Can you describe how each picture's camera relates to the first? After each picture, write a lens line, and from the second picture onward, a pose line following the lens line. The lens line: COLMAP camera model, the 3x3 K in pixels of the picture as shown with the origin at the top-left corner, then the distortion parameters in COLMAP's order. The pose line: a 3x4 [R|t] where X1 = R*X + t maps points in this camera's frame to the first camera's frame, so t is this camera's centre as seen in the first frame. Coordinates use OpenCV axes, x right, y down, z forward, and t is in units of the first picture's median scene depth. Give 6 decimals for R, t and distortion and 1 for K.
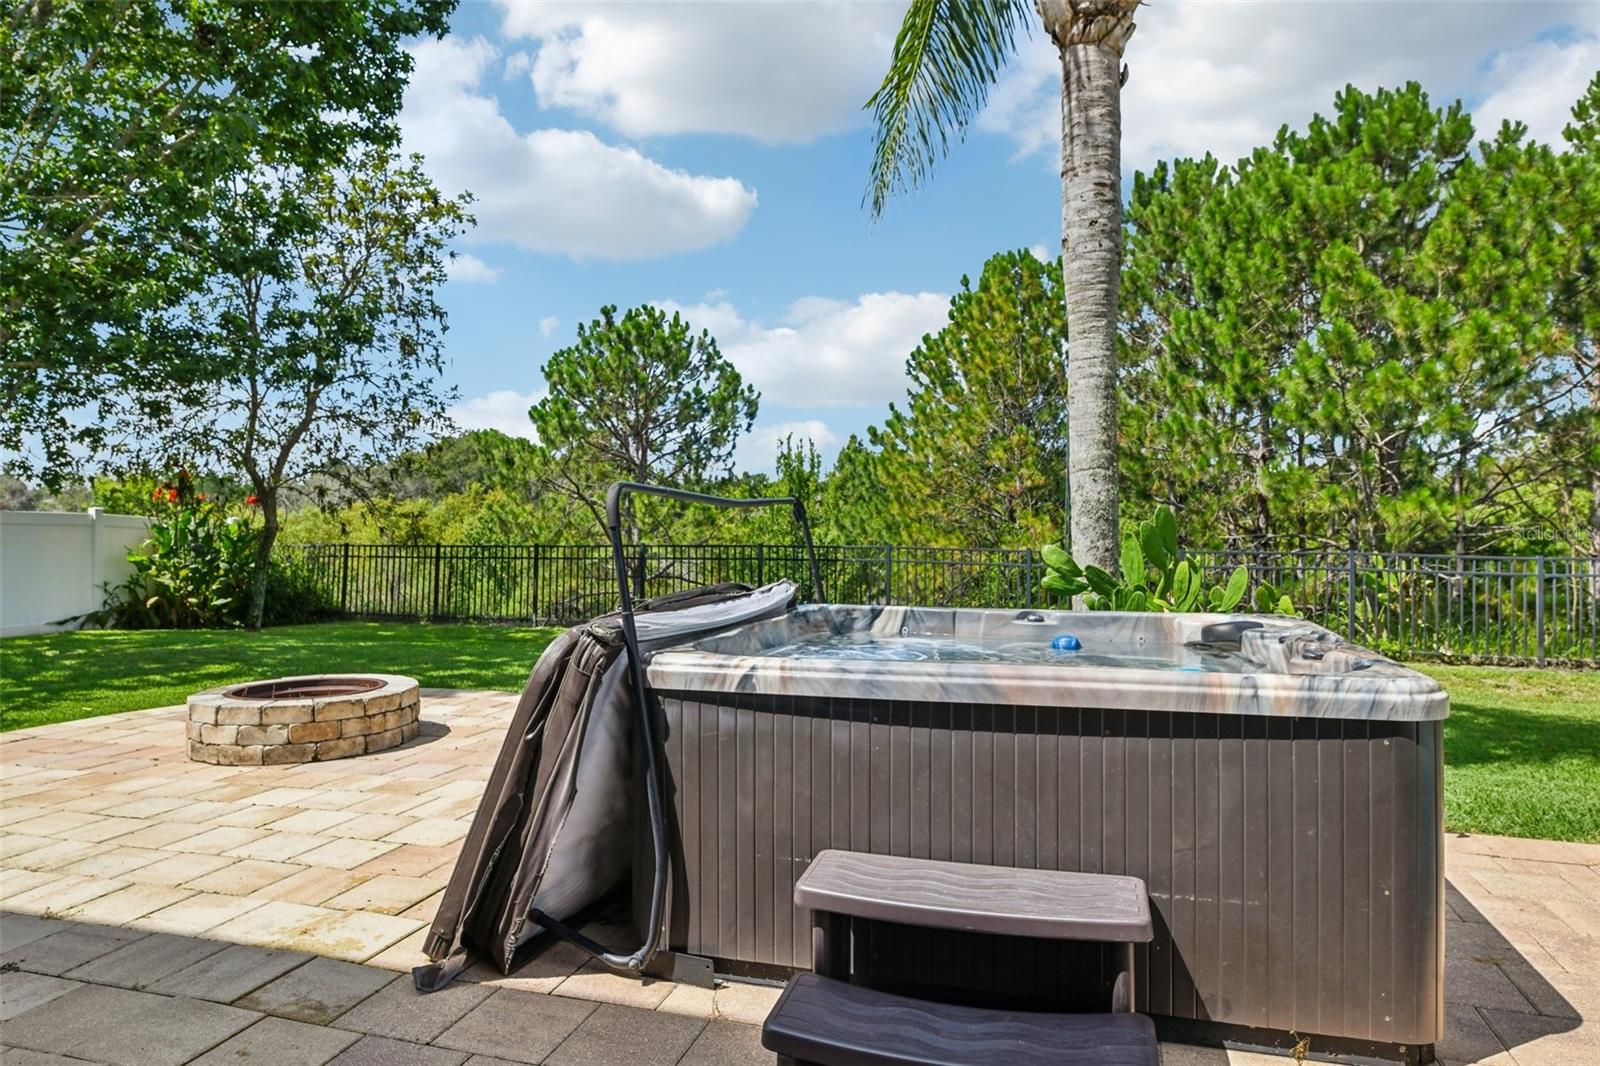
lens RADIAL K [[984.9, 0, 800.0], [0, 984.9, 533.0], [0, 0, 1]] dist [0.019658, -0.000006]
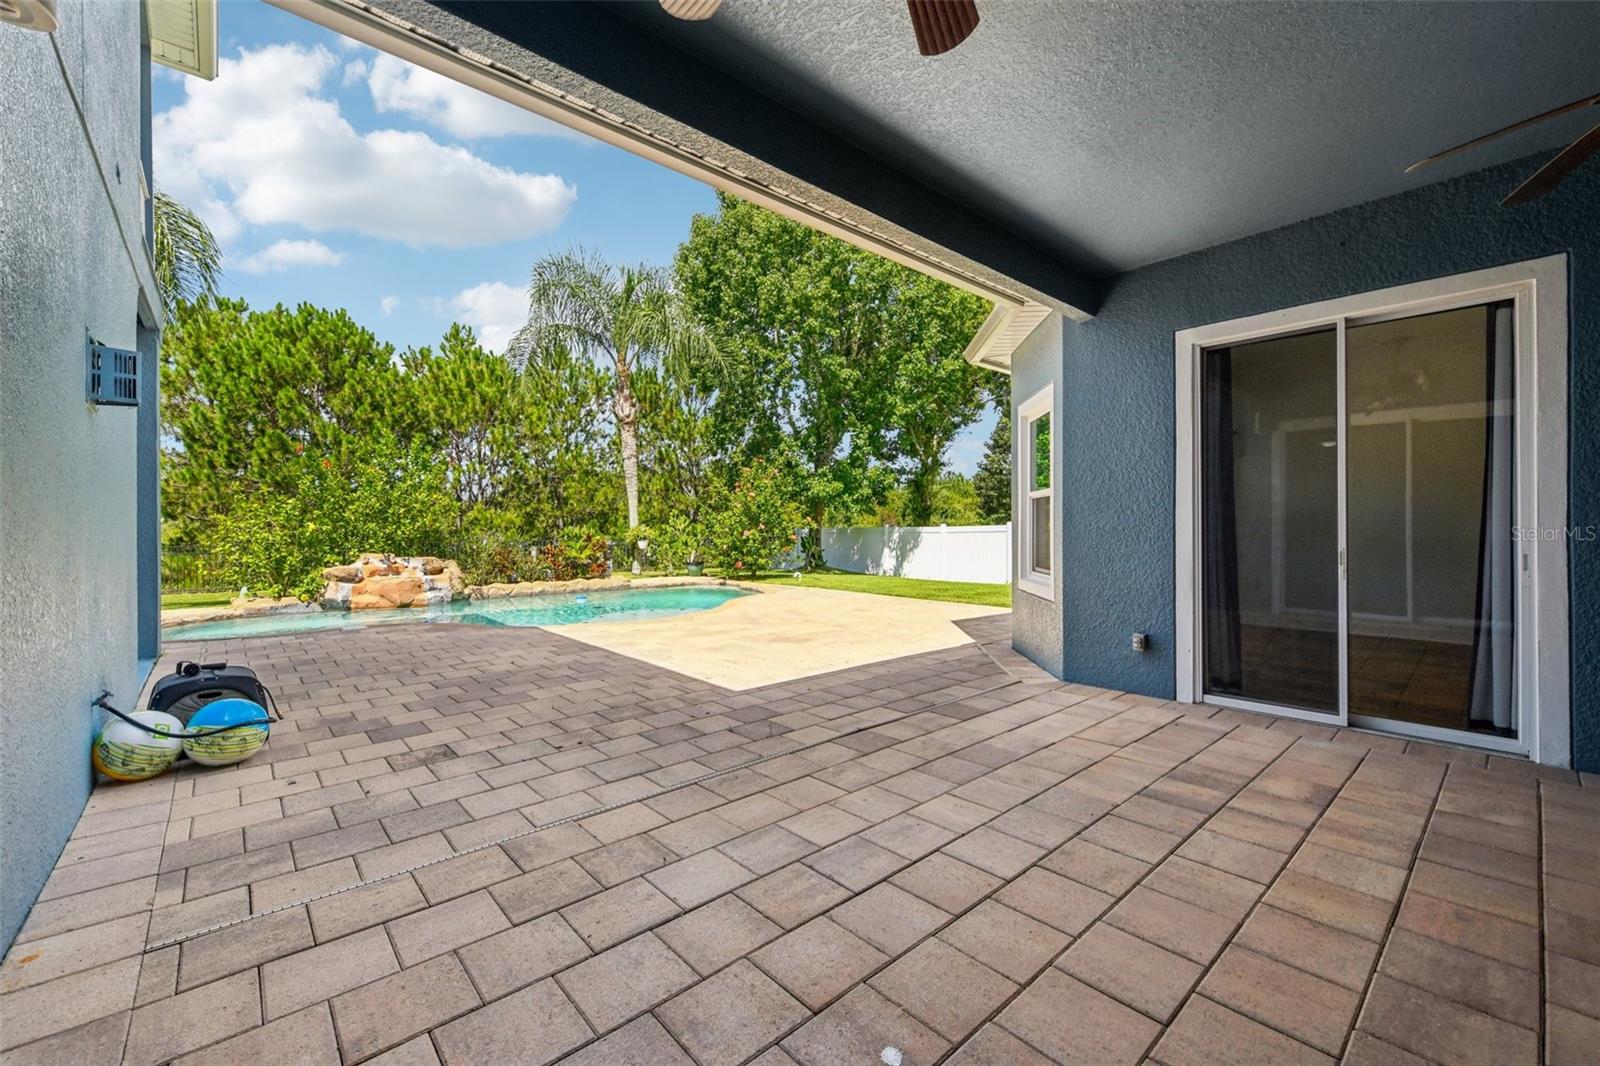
lens RADIAL K [[651.6, 0, 804.0], [0, 651.6, 520.8], [0, 0, 1]] dist [-0.000633, 0.000023]
pose [[0.513186, -0.000515, 0.858277, -0.019663], [0.020874, 0.999712, -0.011882, 0.002594], [-0.858024, 0.024013, 0.513048, -0.302320]]
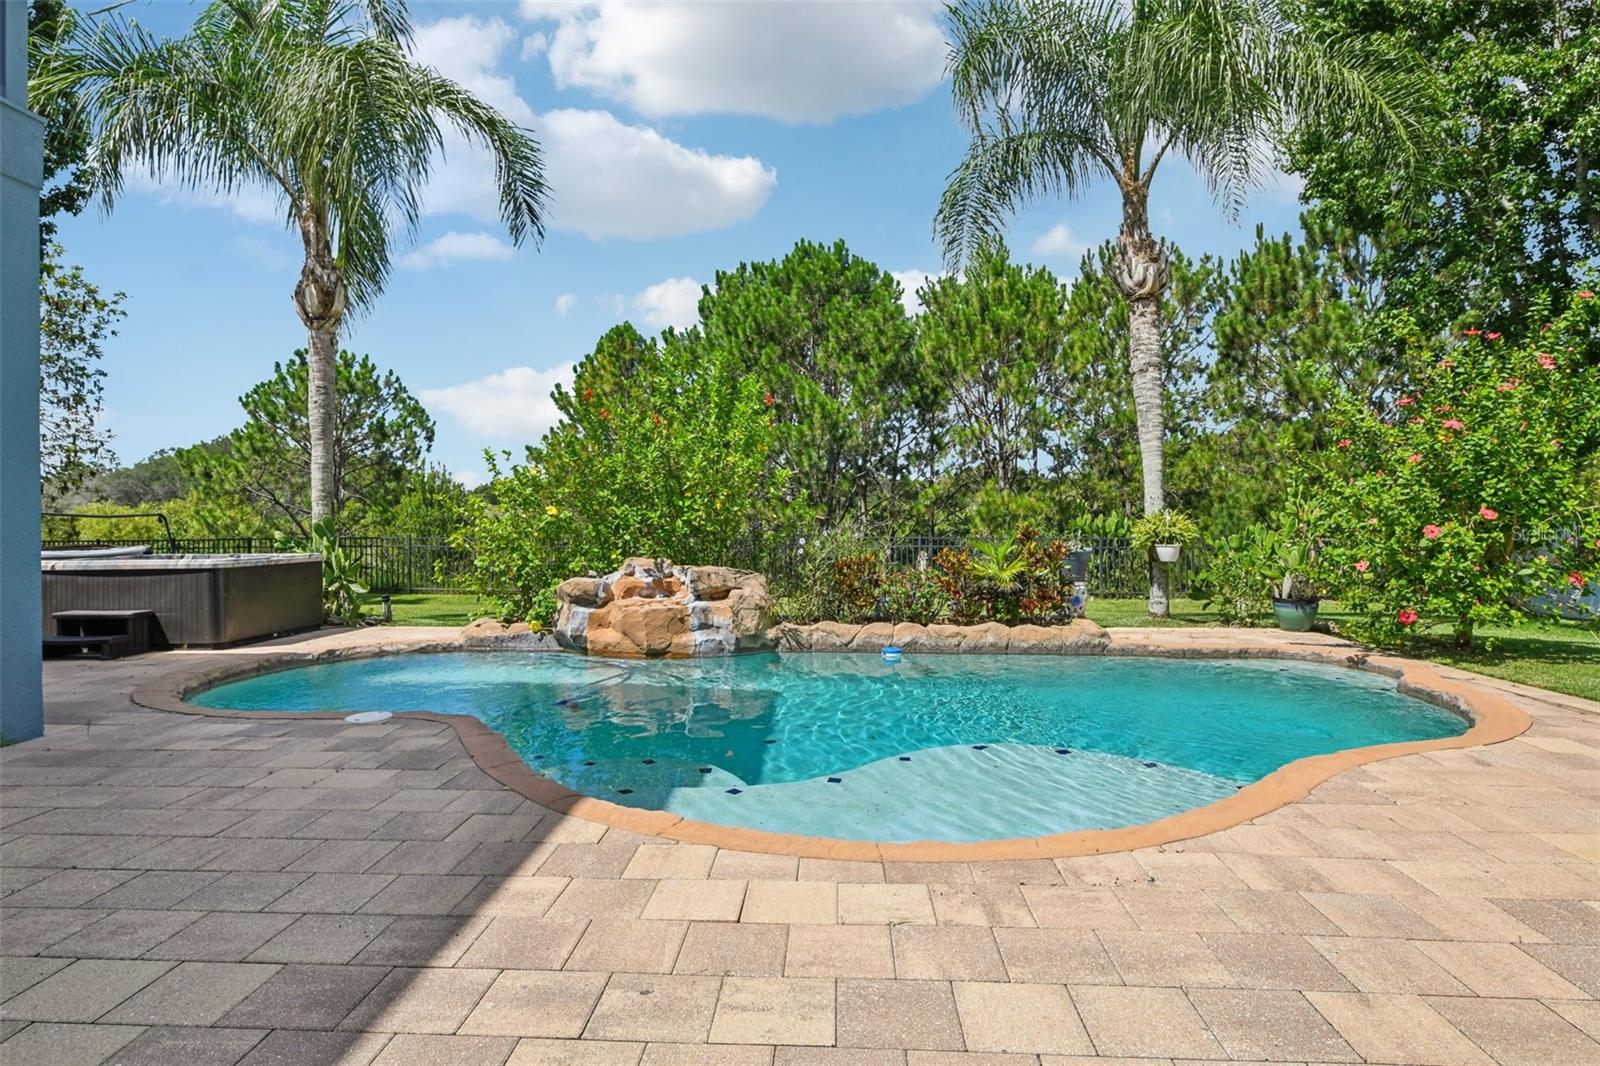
lens RADIAL K [[865.5, 0, 800.7], [0, 865.5, 528.0], [0, 0, 1]] dist [-0.004332, -0.000182]
pose [[0.967417, -0.009685, 0.253004, 0.136738], [0.010567, 0.999942, -0.002127, 0.002704], [-0.252969, 0.004731, 0.967463, -0.207576]]
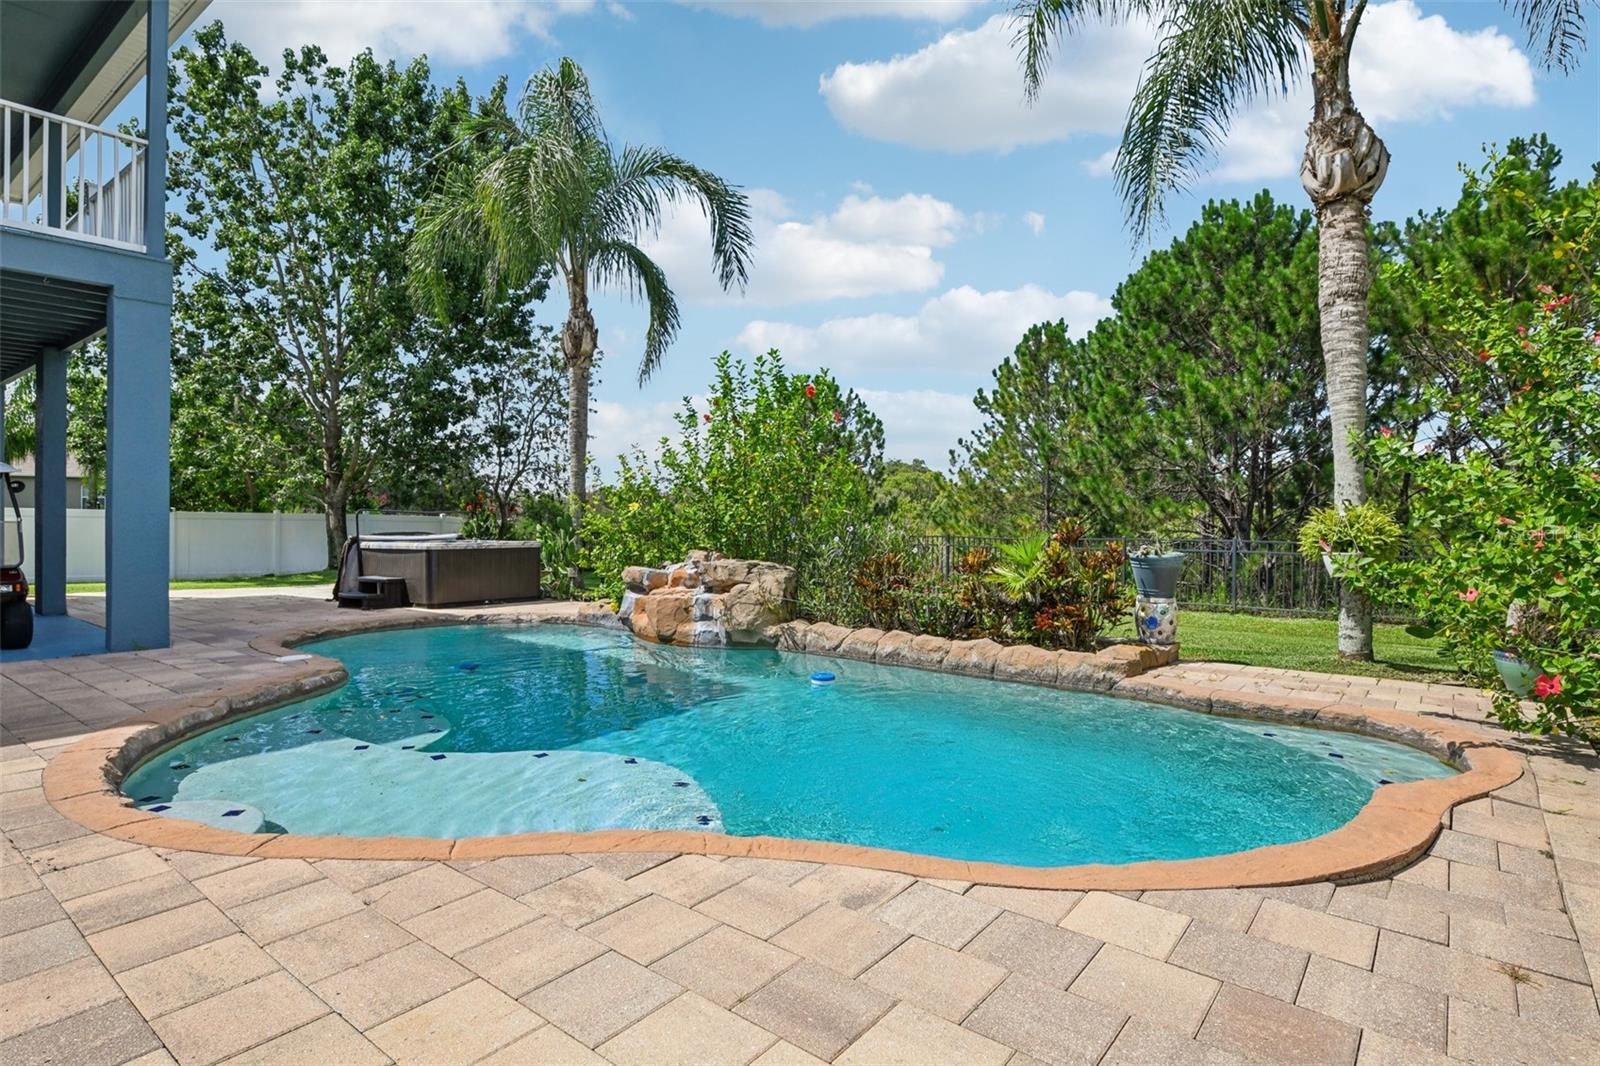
lens RADIAL K [[835.5, 0, 795.9], [0, 835.5, 515.2], [0, 0, 1]] dist [0.000727, 0.000509]
pose [[0.932980, -0.005178, -0.359891, 0.286835], [-0.002118, 0.999800, -0.019878, 0.004563], [0.359922, 0.019308, 0.932783, -0.182555]]
